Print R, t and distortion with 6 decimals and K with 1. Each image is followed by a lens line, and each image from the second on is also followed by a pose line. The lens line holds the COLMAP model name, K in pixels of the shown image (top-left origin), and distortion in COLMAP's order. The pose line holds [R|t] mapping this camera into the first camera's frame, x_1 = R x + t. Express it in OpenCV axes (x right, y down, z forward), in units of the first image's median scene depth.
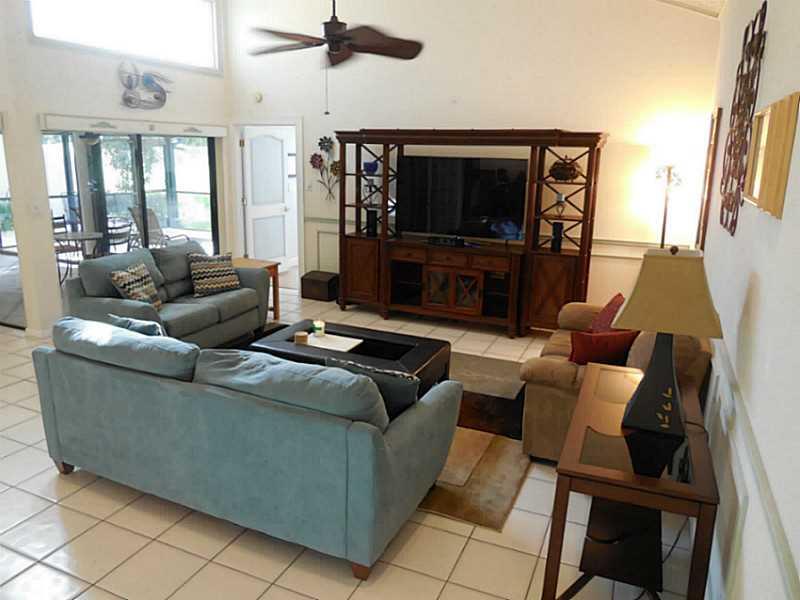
lens RADIAL K [[595.0, 0, 398.1], [0, 595.0, 297.8], [0, 0, 1]] dist [-0.008323, -0.001738]
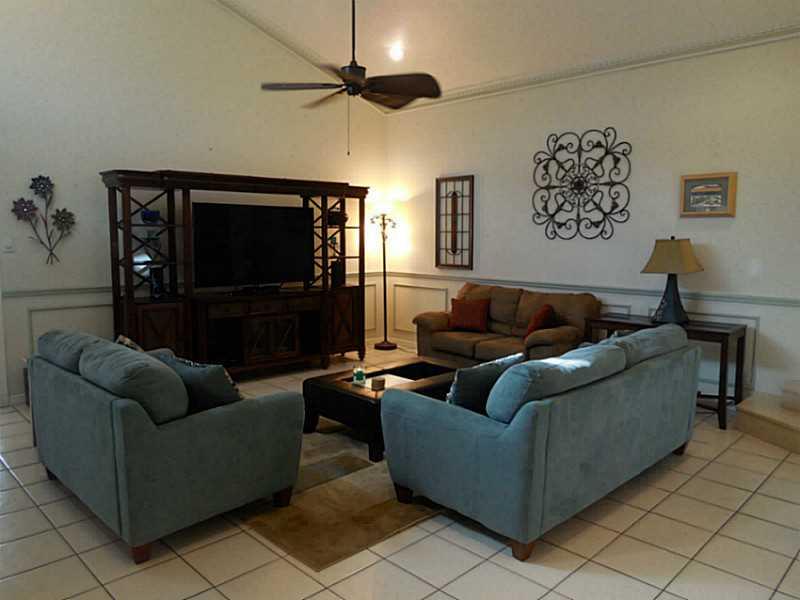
lens RADIAL K [[595.0, 0, 398.1], [0, 595.0, 297.8], [0, 0, 1]] dist [-0.008323, -0.001738]
pose [[0.365482, -0.120050, 0.923044, -0.793701], [0.224911, 0.973654, 0.037578, -0.073780], [-0.903237, 0.193869, 0.382854, 0.458548]]
